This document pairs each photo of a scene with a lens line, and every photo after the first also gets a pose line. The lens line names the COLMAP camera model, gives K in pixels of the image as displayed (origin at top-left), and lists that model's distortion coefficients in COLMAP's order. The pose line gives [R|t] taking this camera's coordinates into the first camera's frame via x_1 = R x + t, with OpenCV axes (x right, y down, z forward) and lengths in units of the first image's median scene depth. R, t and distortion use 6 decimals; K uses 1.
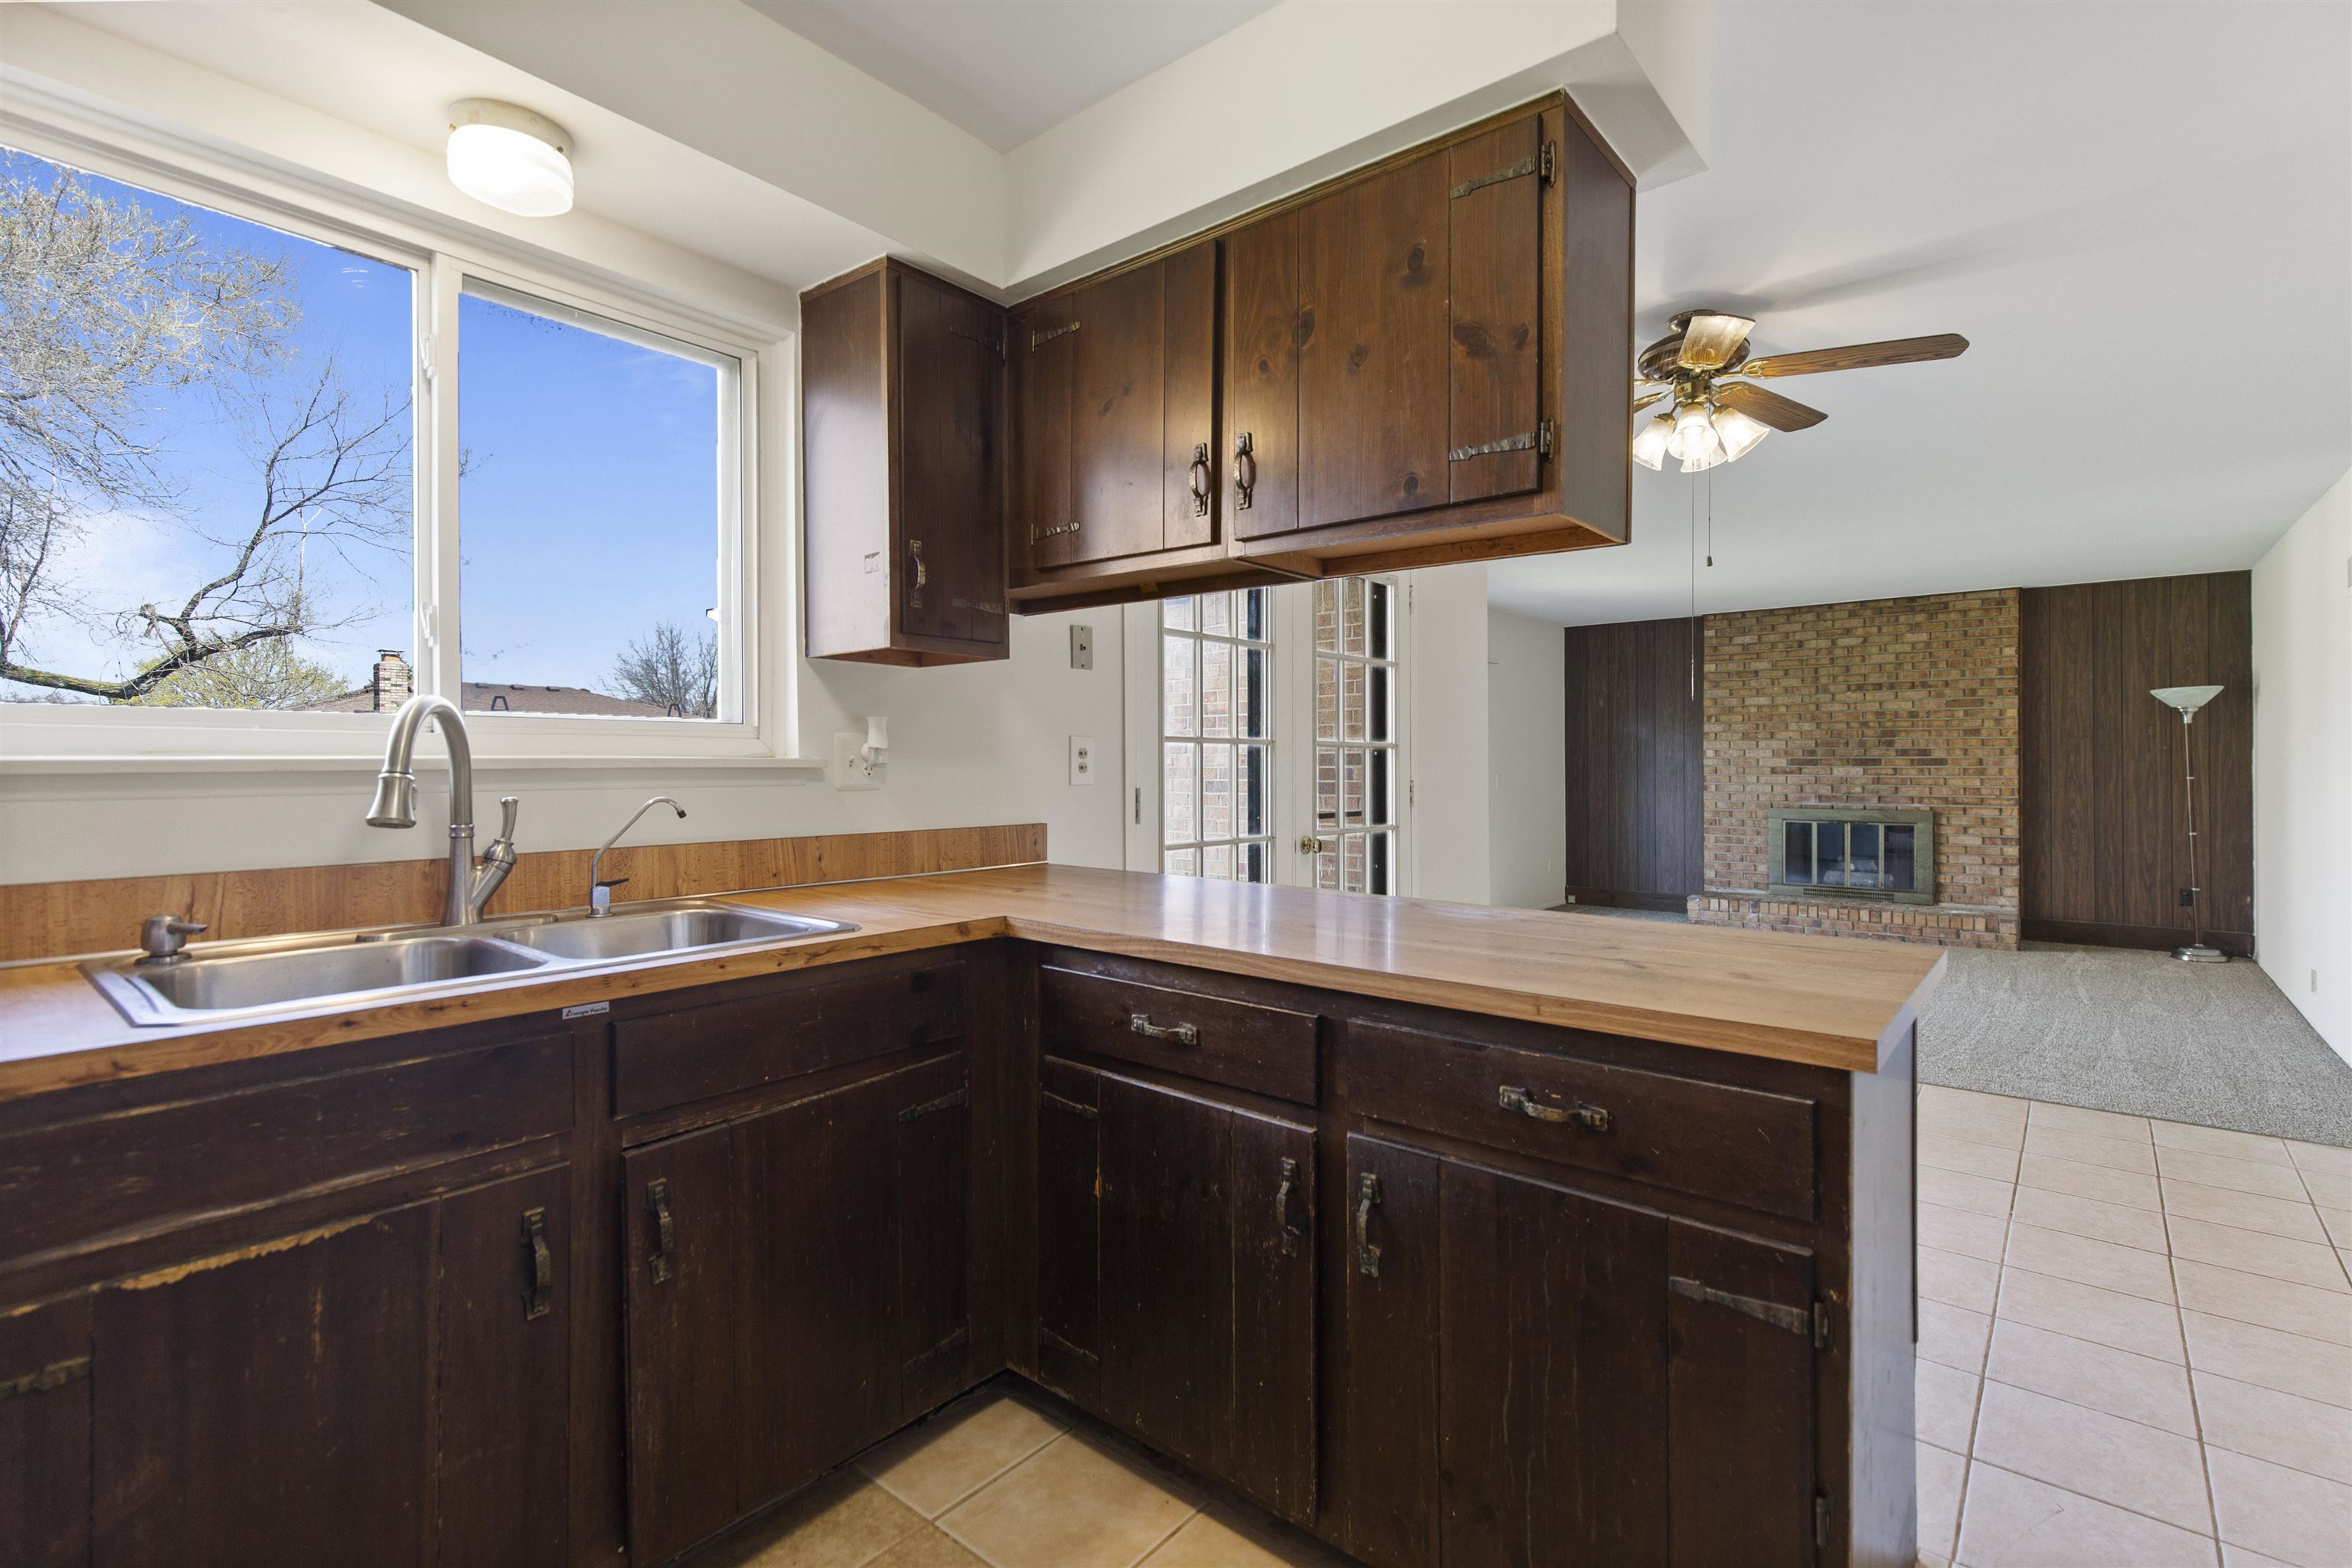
lens RADIAL K [[1058.6, 0, 1205.1], [0, 1058.6, 754.2], [0, 0, 1]] dist [0.004763, -0.000644]
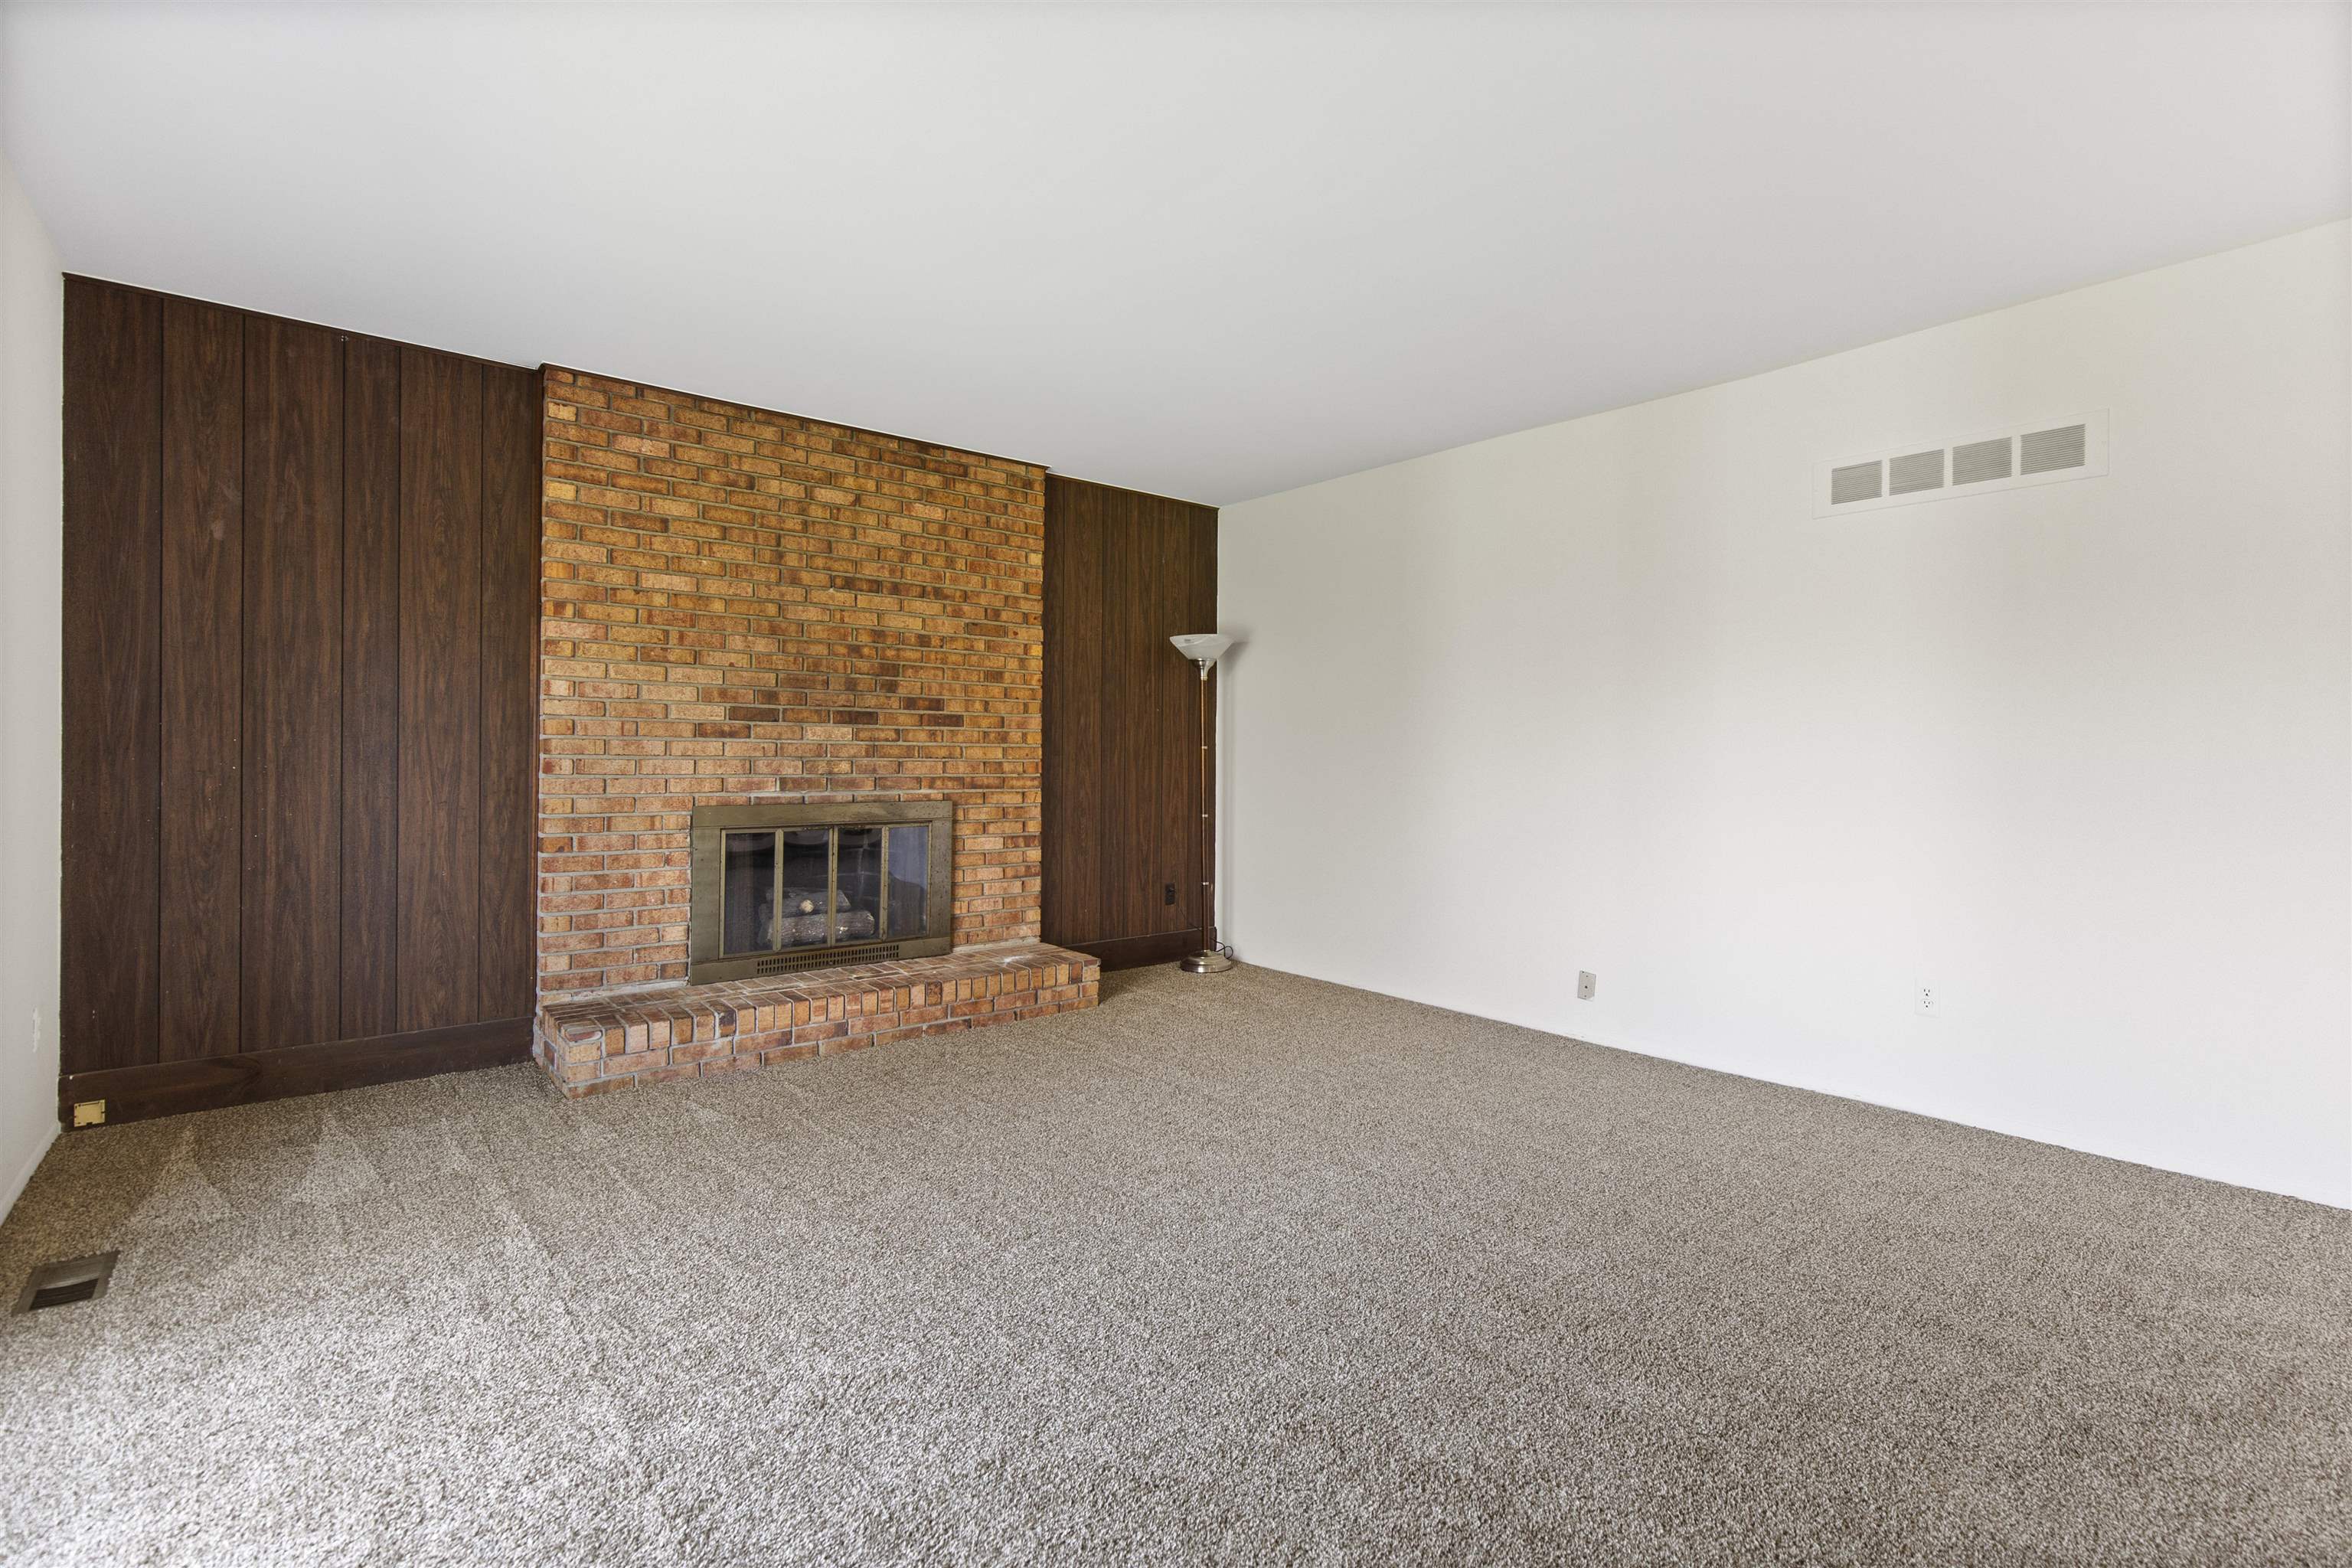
lens RADIAL K [[1058.6, 0, 1180.0], [0, 1058.6, 761.9], [0, 0, 1]] dist [0.004763, -0.000644]
pose [[0.196195, -0.001663, 0.980564, 0.110331], [-0.017689, 0.999830, 0.005235, 0.025596], [-0.980405, -0.018373, 0.196132, 0.743055]]
